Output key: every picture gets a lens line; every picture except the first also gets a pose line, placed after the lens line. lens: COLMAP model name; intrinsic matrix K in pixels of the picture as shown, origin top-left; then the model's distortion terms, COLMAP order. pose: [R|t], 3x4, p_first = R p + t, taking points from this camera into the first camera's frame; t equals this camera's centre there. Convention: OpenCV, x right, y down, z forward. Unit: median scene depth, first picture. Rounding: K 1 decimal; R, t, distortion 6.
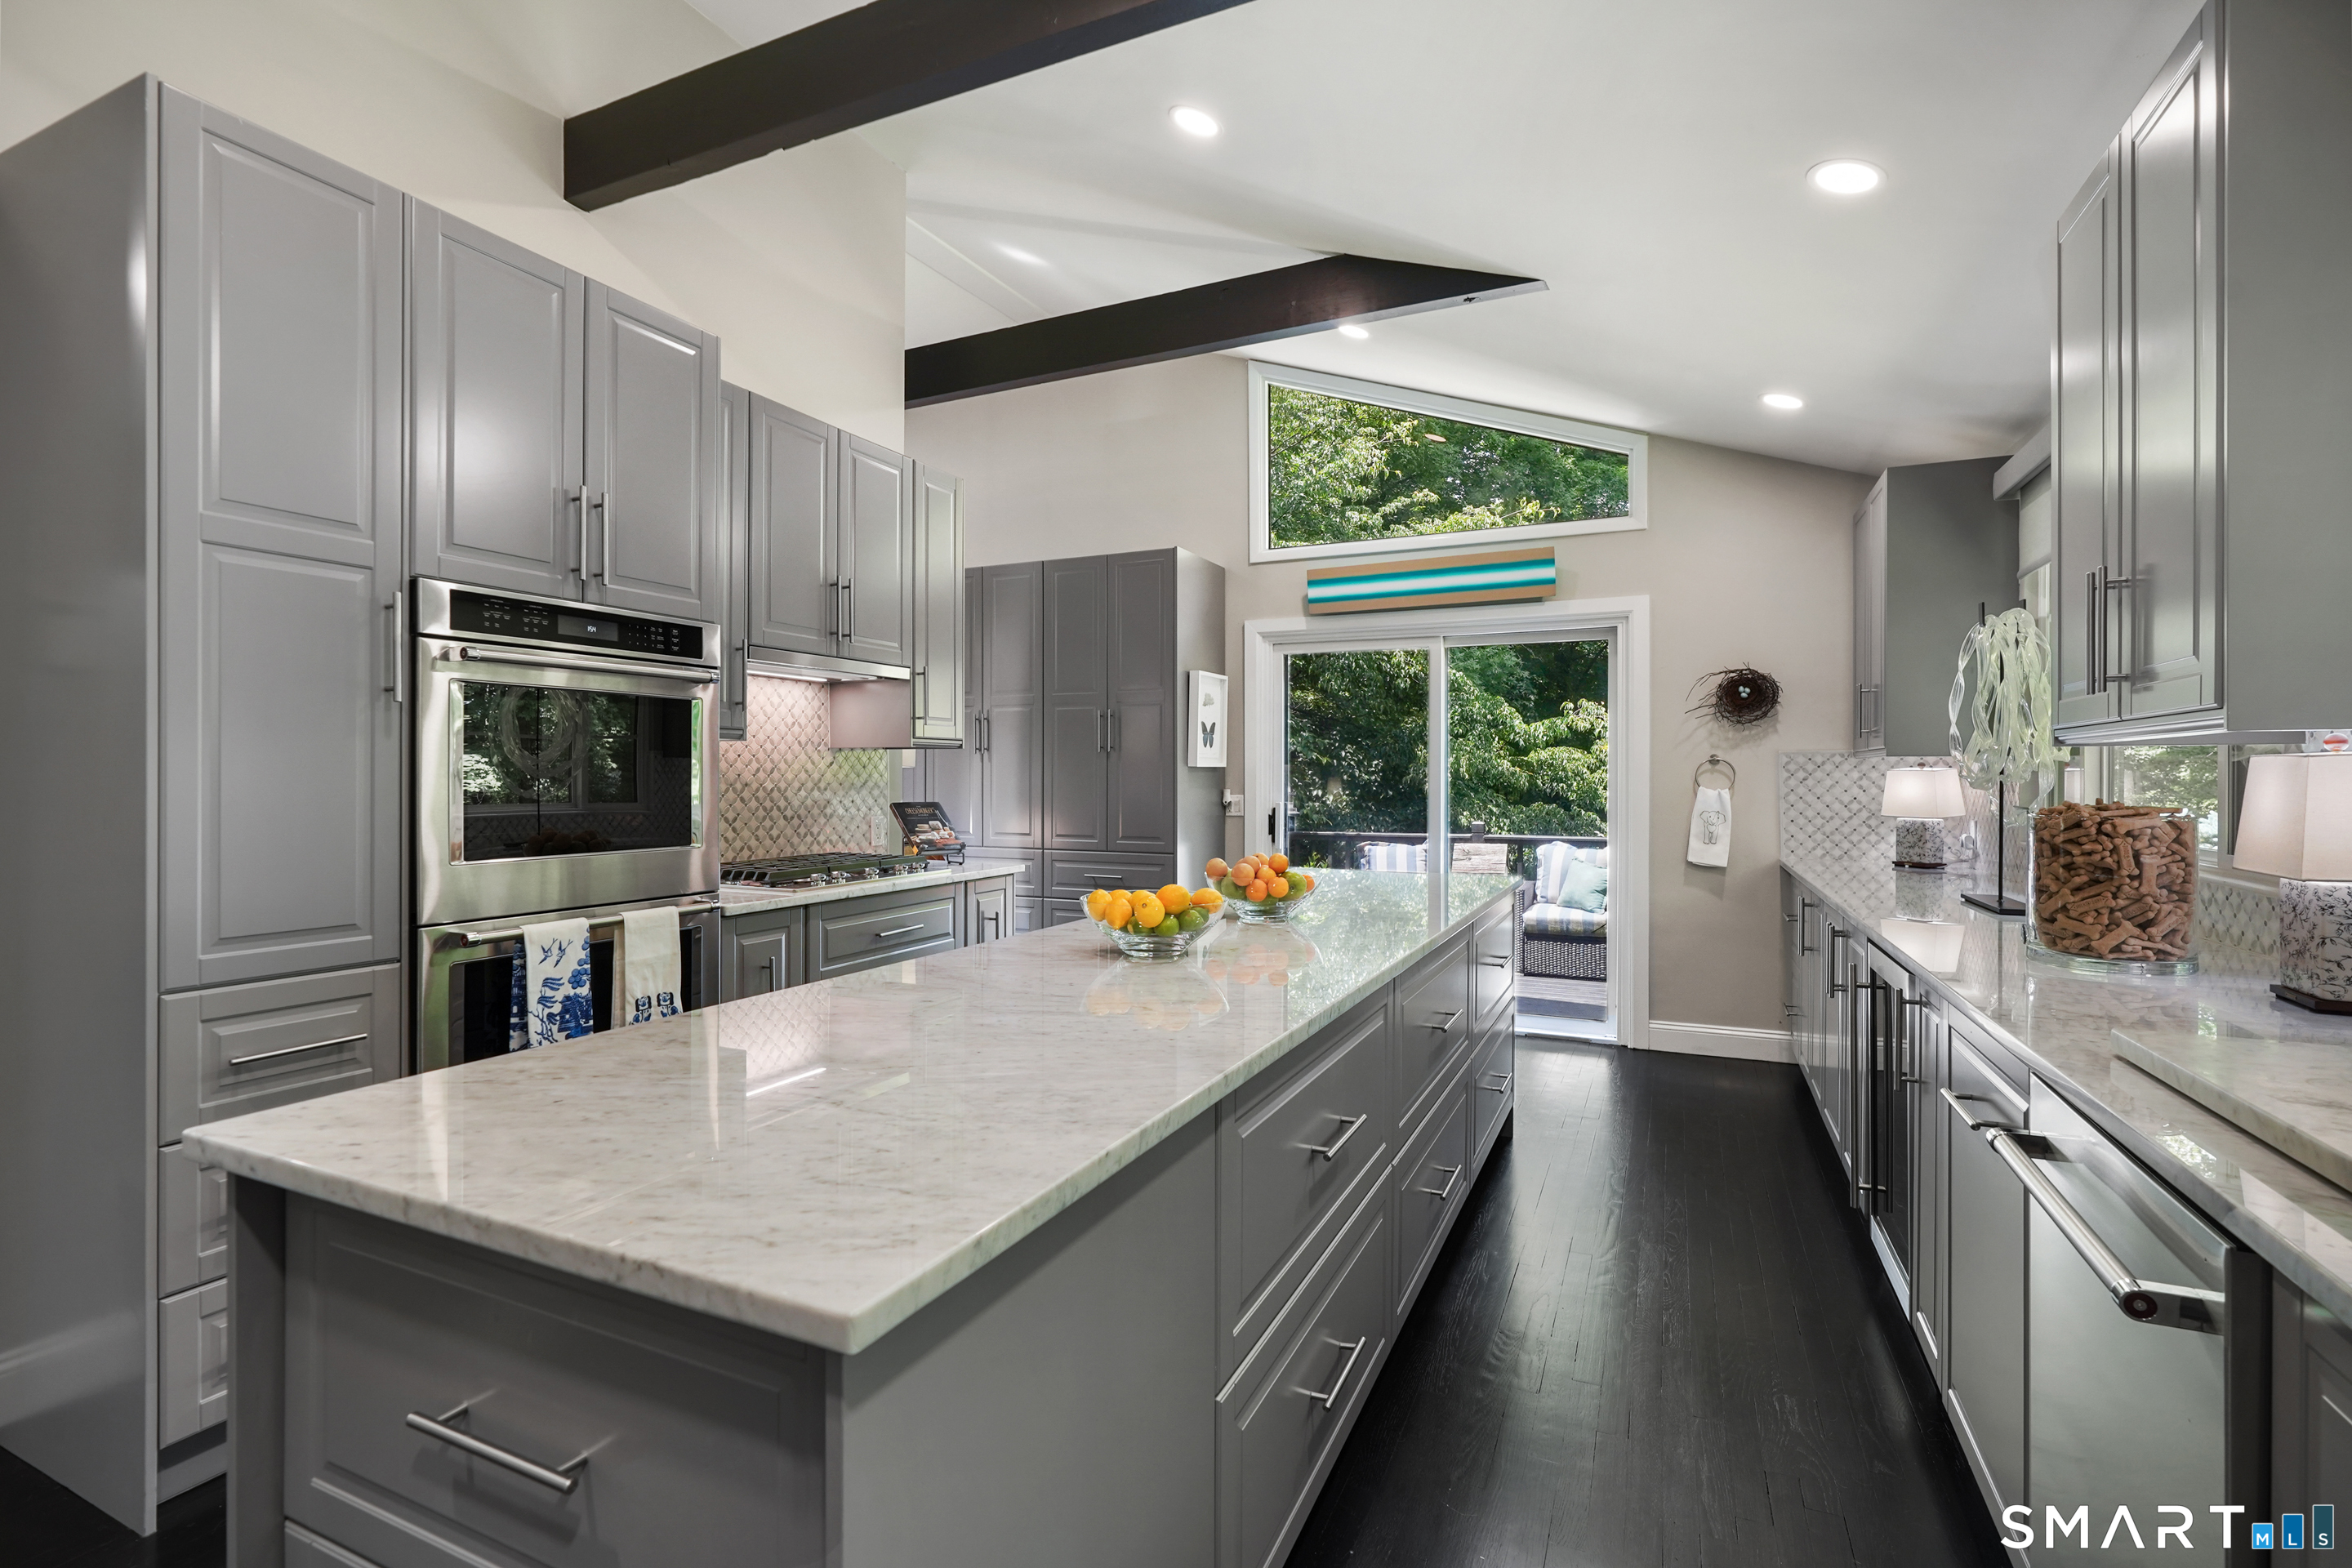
lens RADIAL K [[1105.3, 0, 1145.8], [0, 1105.3, 769.9], [0, 0, 1]] dist [-0.004322, 0.000256]
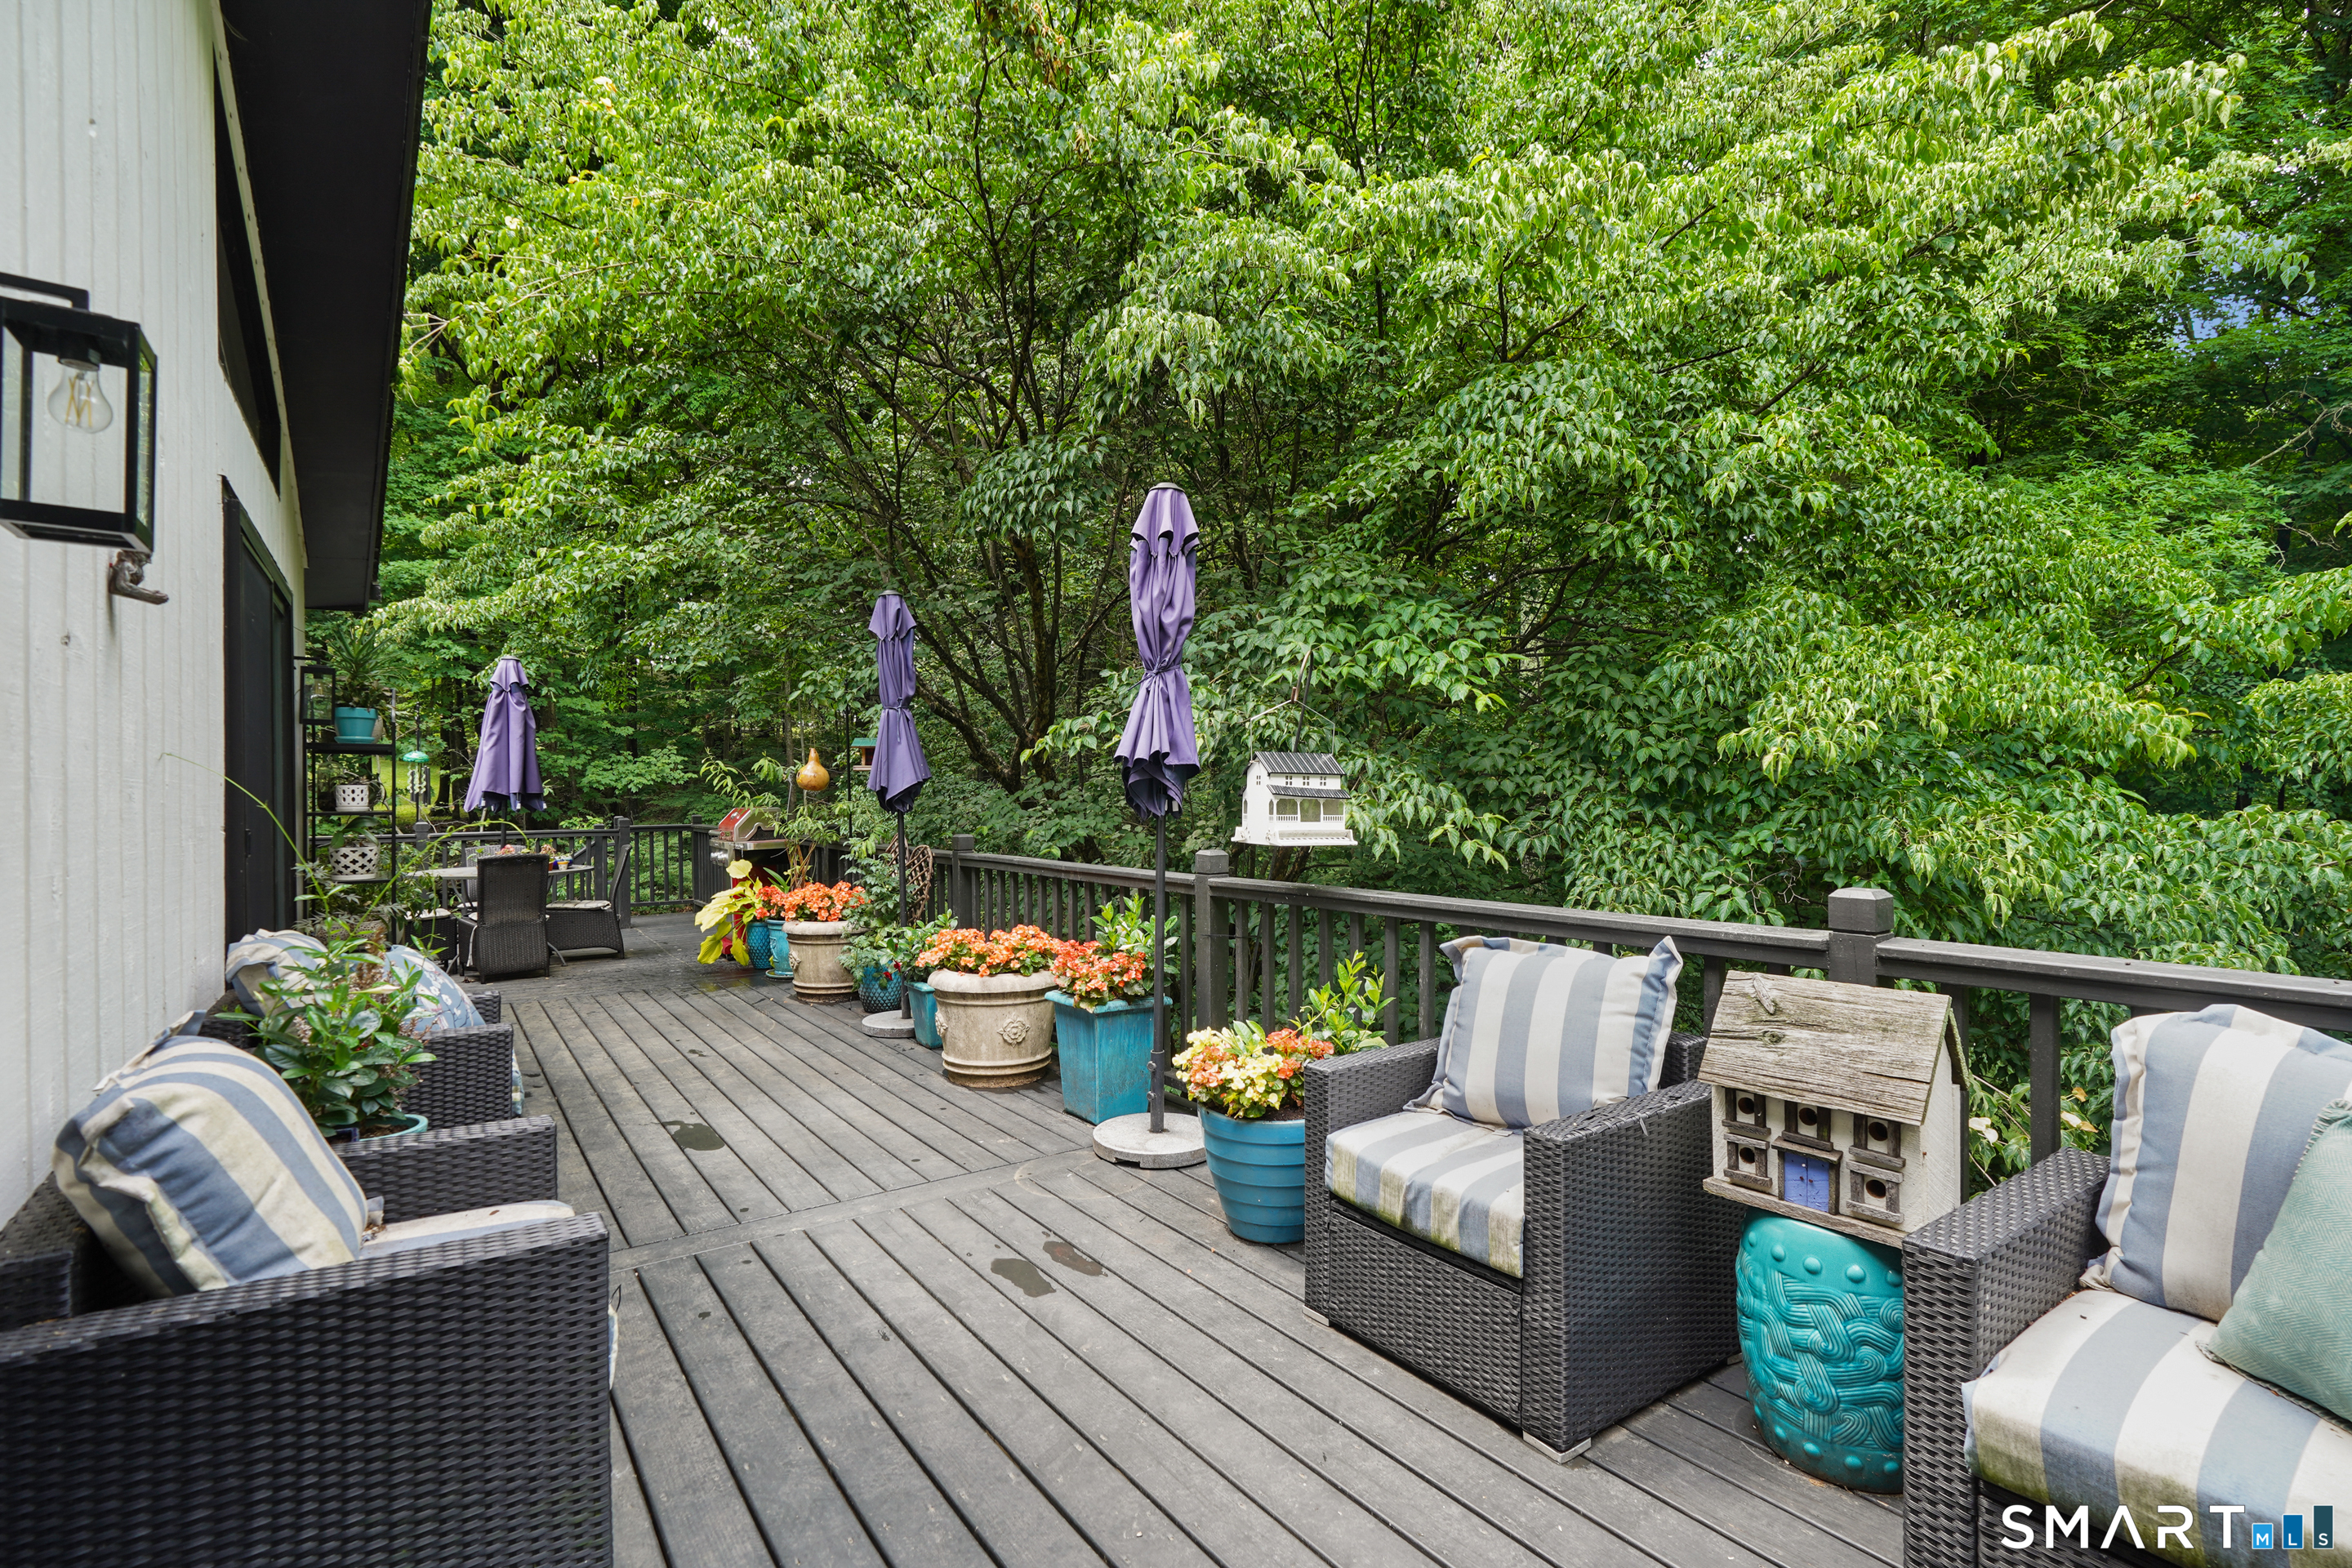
lens RADIAL K [[1084.8, 0, 1144.5], [0, 1084.8, 783.3], [0, 0, 1]] dist [-0.014078, 0.000614]
pose [[0.868844, -0.002212, -0.495081, 0.484220], [0.005257, 0.999975, 0.004759, 0.032913], [0.495058, -0.006737, 0.868834, 1.188195]]
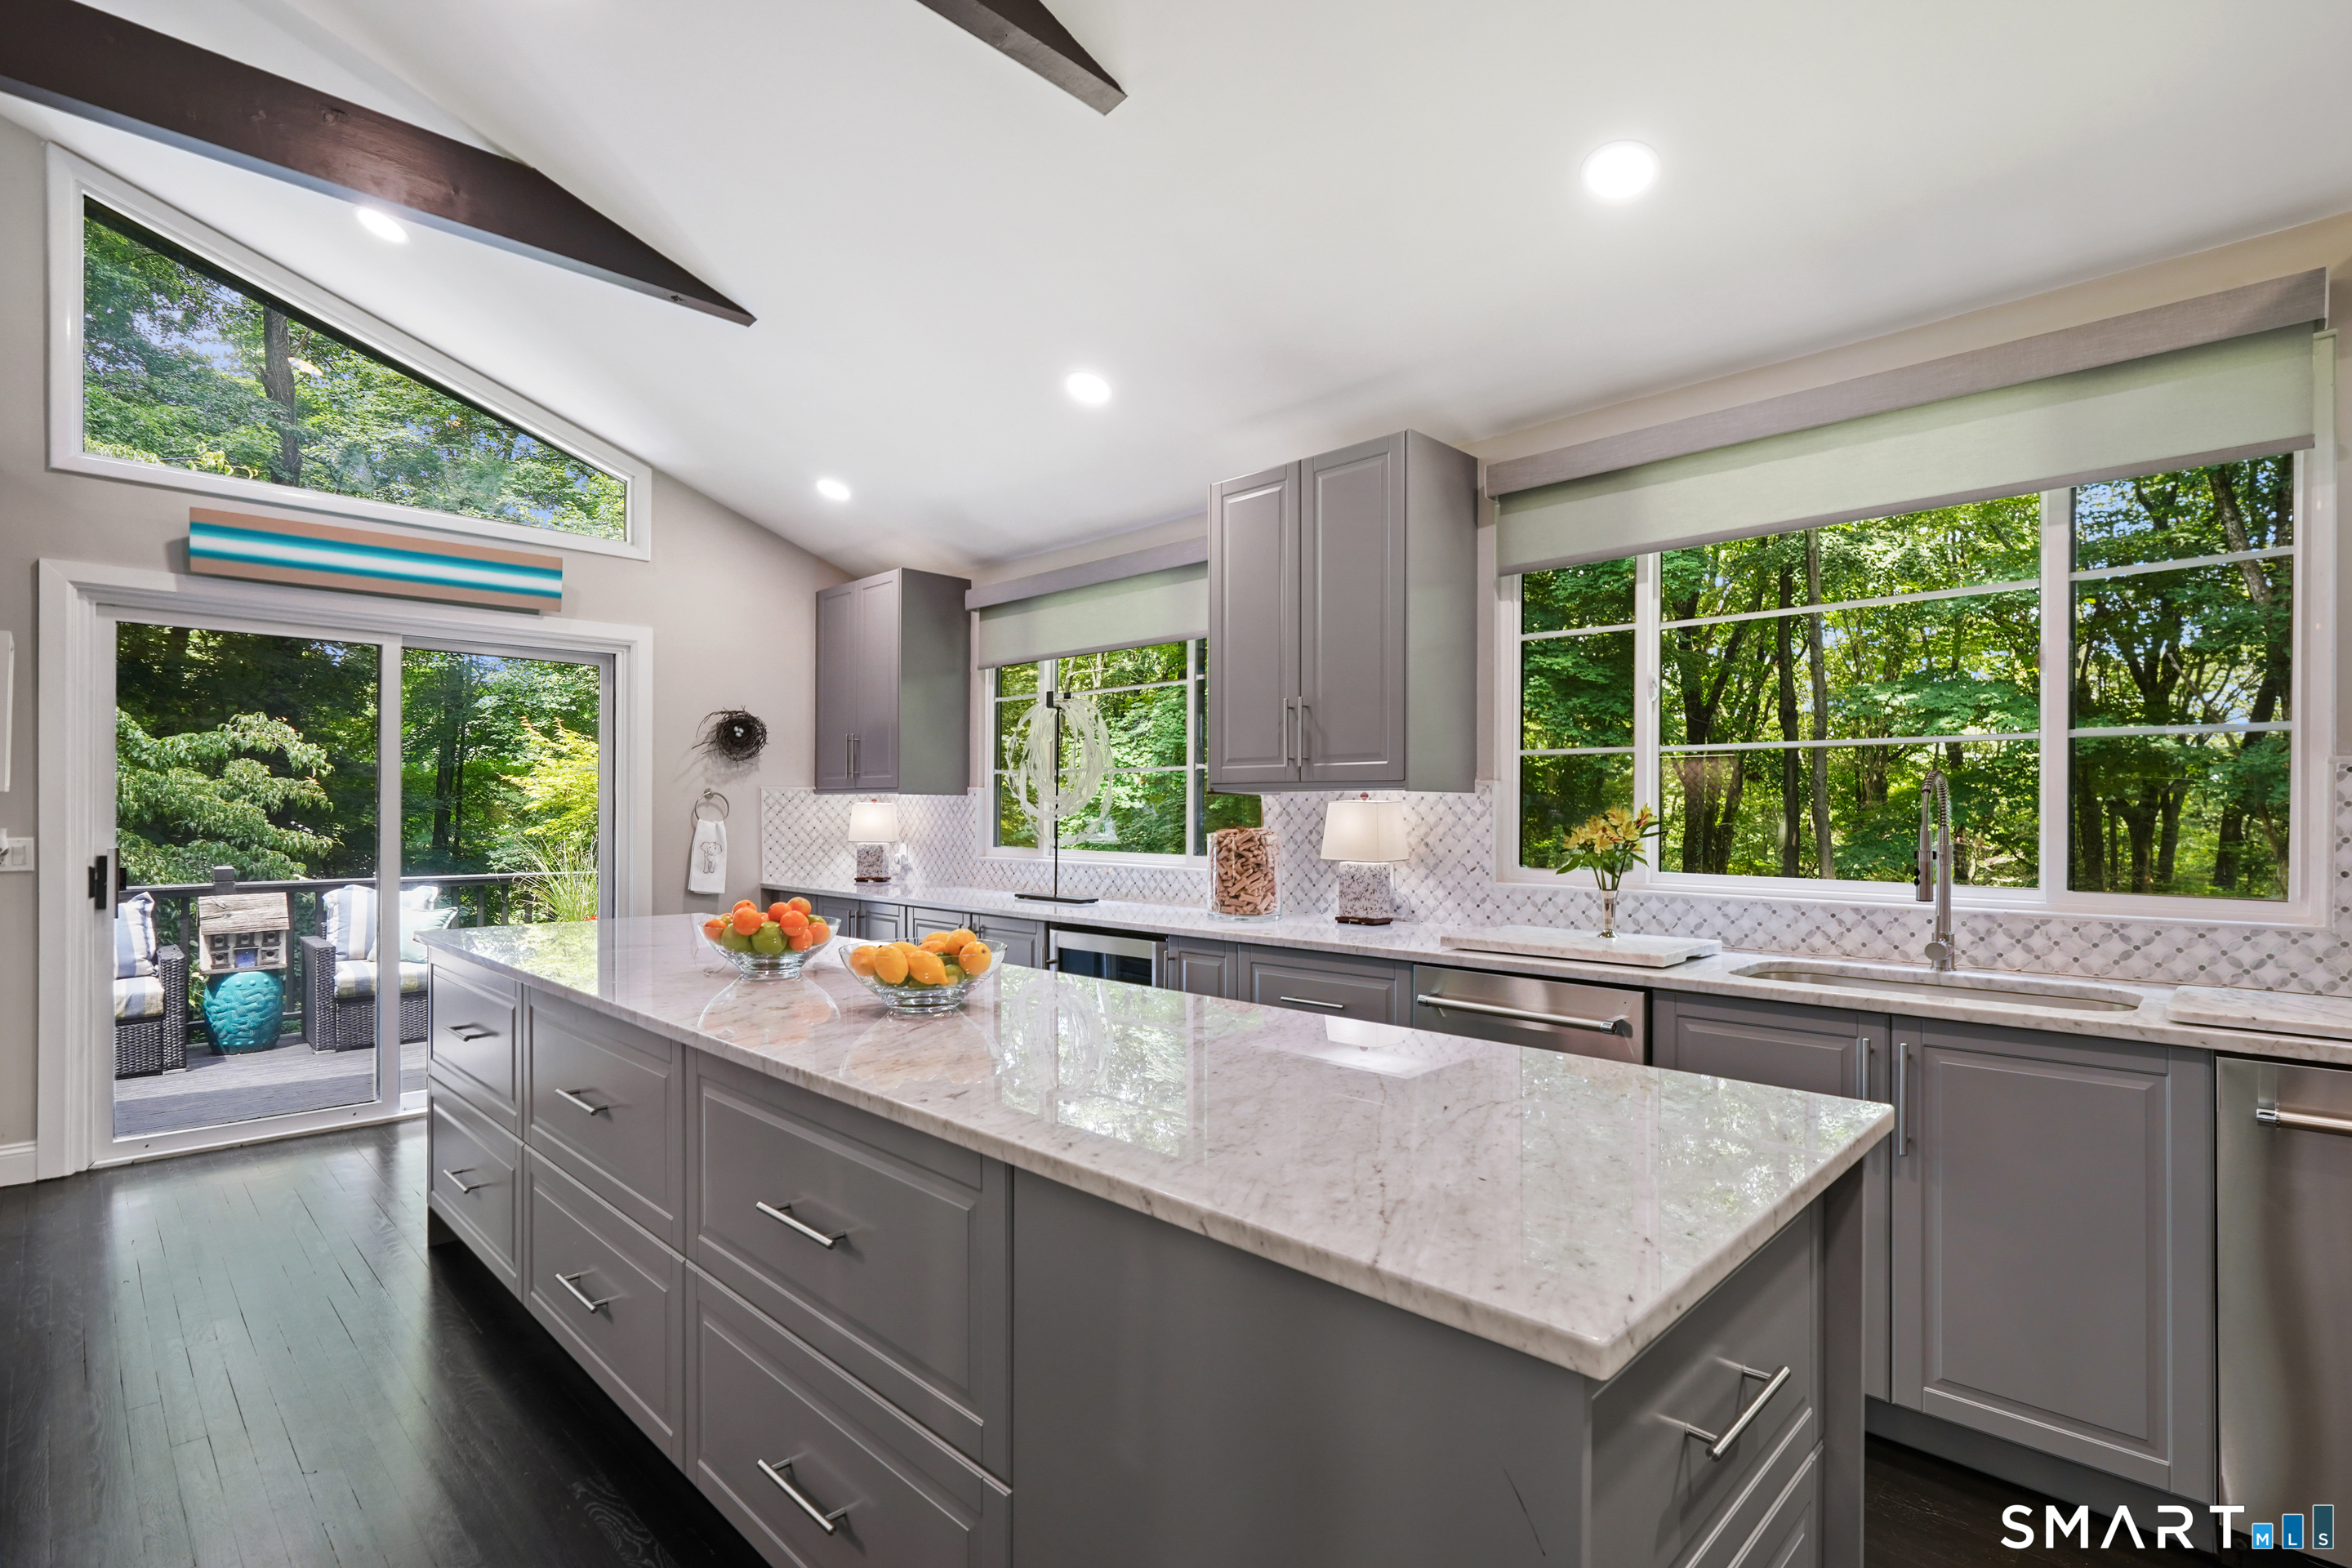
lens RADIAL K [[1118.5, 0, 1172.7], [0, 1118.5, 795.5], [0, 0, 1]] dist [-0.003132, -0.000574]
pose [[0.325056, 0.013854, 0.945593, -0.368160], [-0.010078, 0.999887, -0.011185, 0.000442], [-0.945641, -0.005894, 0.325159, 0.234836]]
